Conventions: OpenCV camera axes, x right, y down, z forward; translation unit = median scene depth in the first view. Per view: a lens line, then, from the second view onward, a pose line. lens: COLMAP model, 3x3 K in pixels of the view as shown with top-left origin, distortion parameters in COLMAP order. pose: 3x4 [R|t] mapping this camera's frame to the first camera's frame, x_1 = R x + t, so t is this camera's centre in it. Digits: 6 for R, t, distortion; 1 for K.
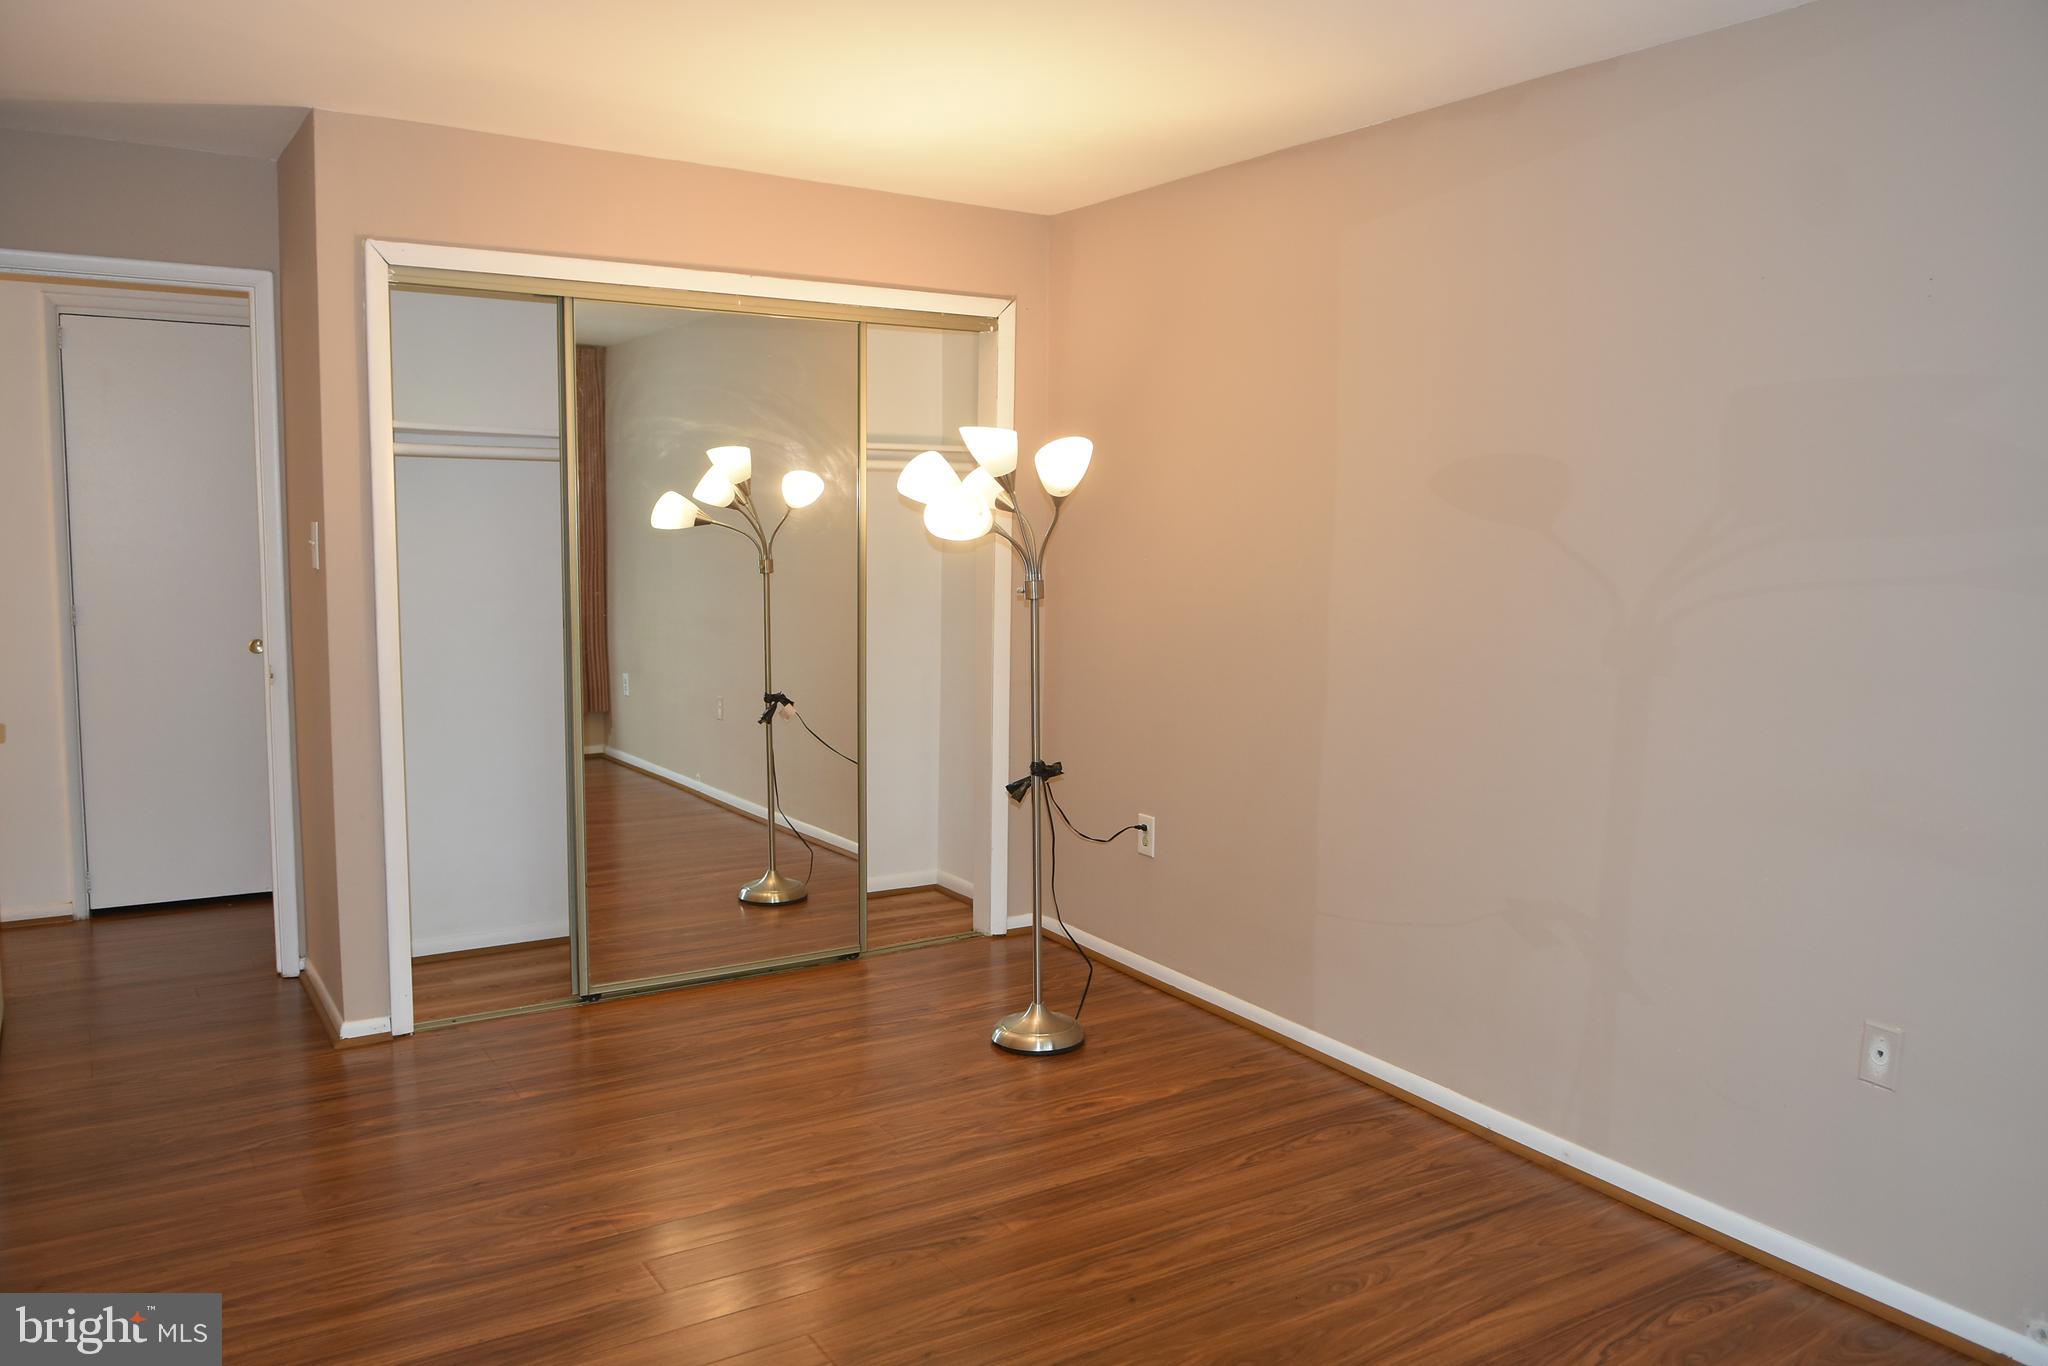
lens RADIAL K [[1525.5, 0, 1024.0], [0, 1525.5, 683.0], [0, 0, 1]] dist [-0.001639, -0.000190]
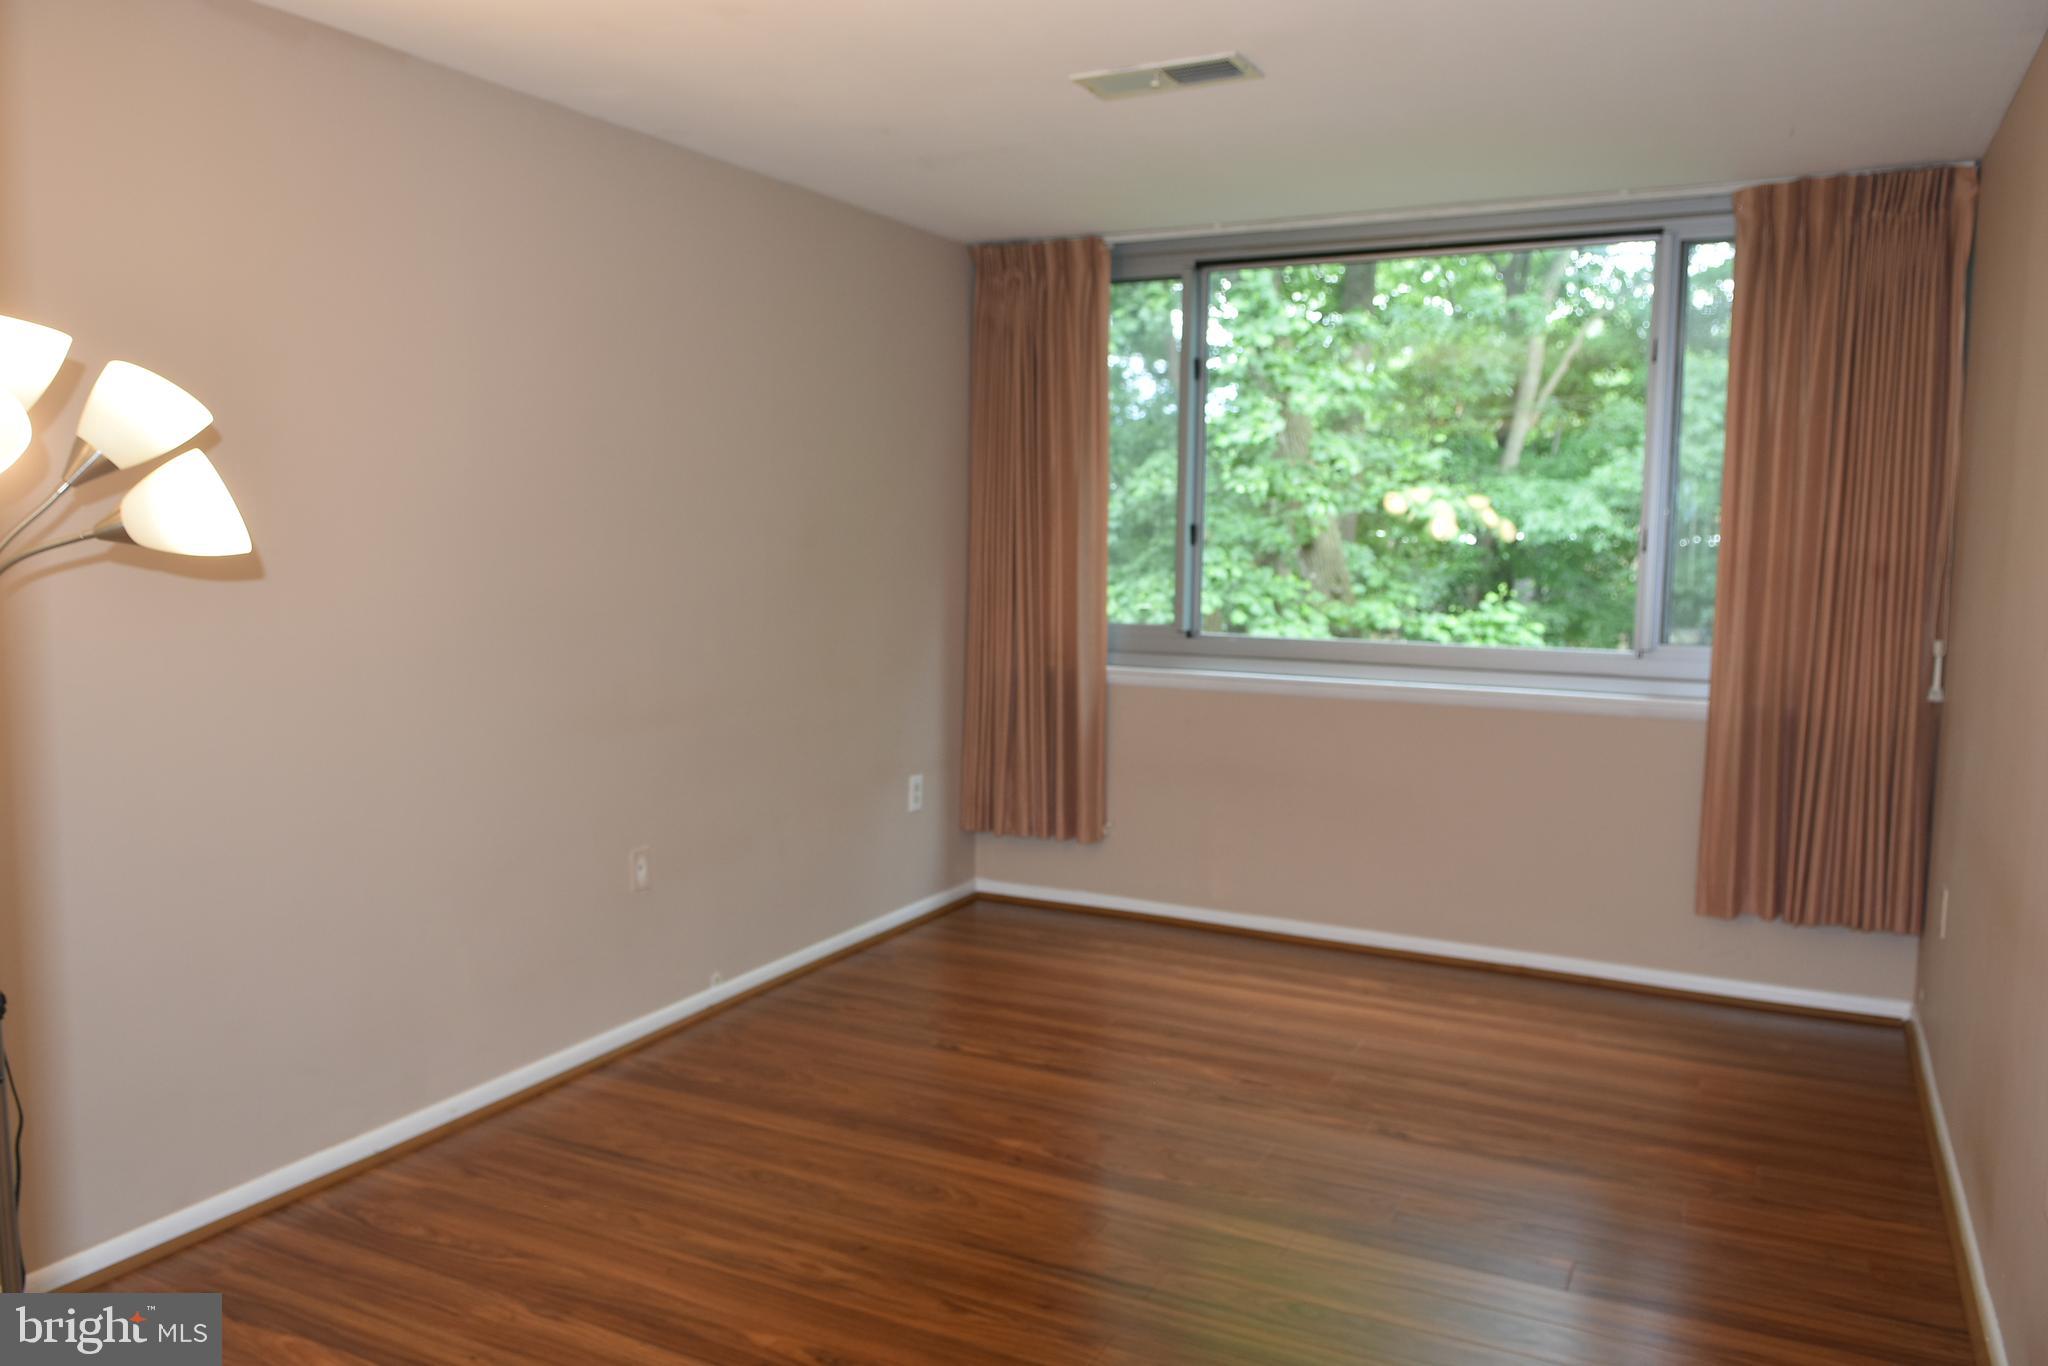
lens RADIAL K [[1525.5, 0, 1024.0], [0, 1525.5, 683.0], [0, 0, 1]] dist [-0.001639, -0.000190]
pose [[-0.503399, -0.117063, 0.856087, -0.757336], [0.082059, 0.979825, 0.182236, -0.146970], [-0.860149, 0.161987, -0.483637, 1.211813]]
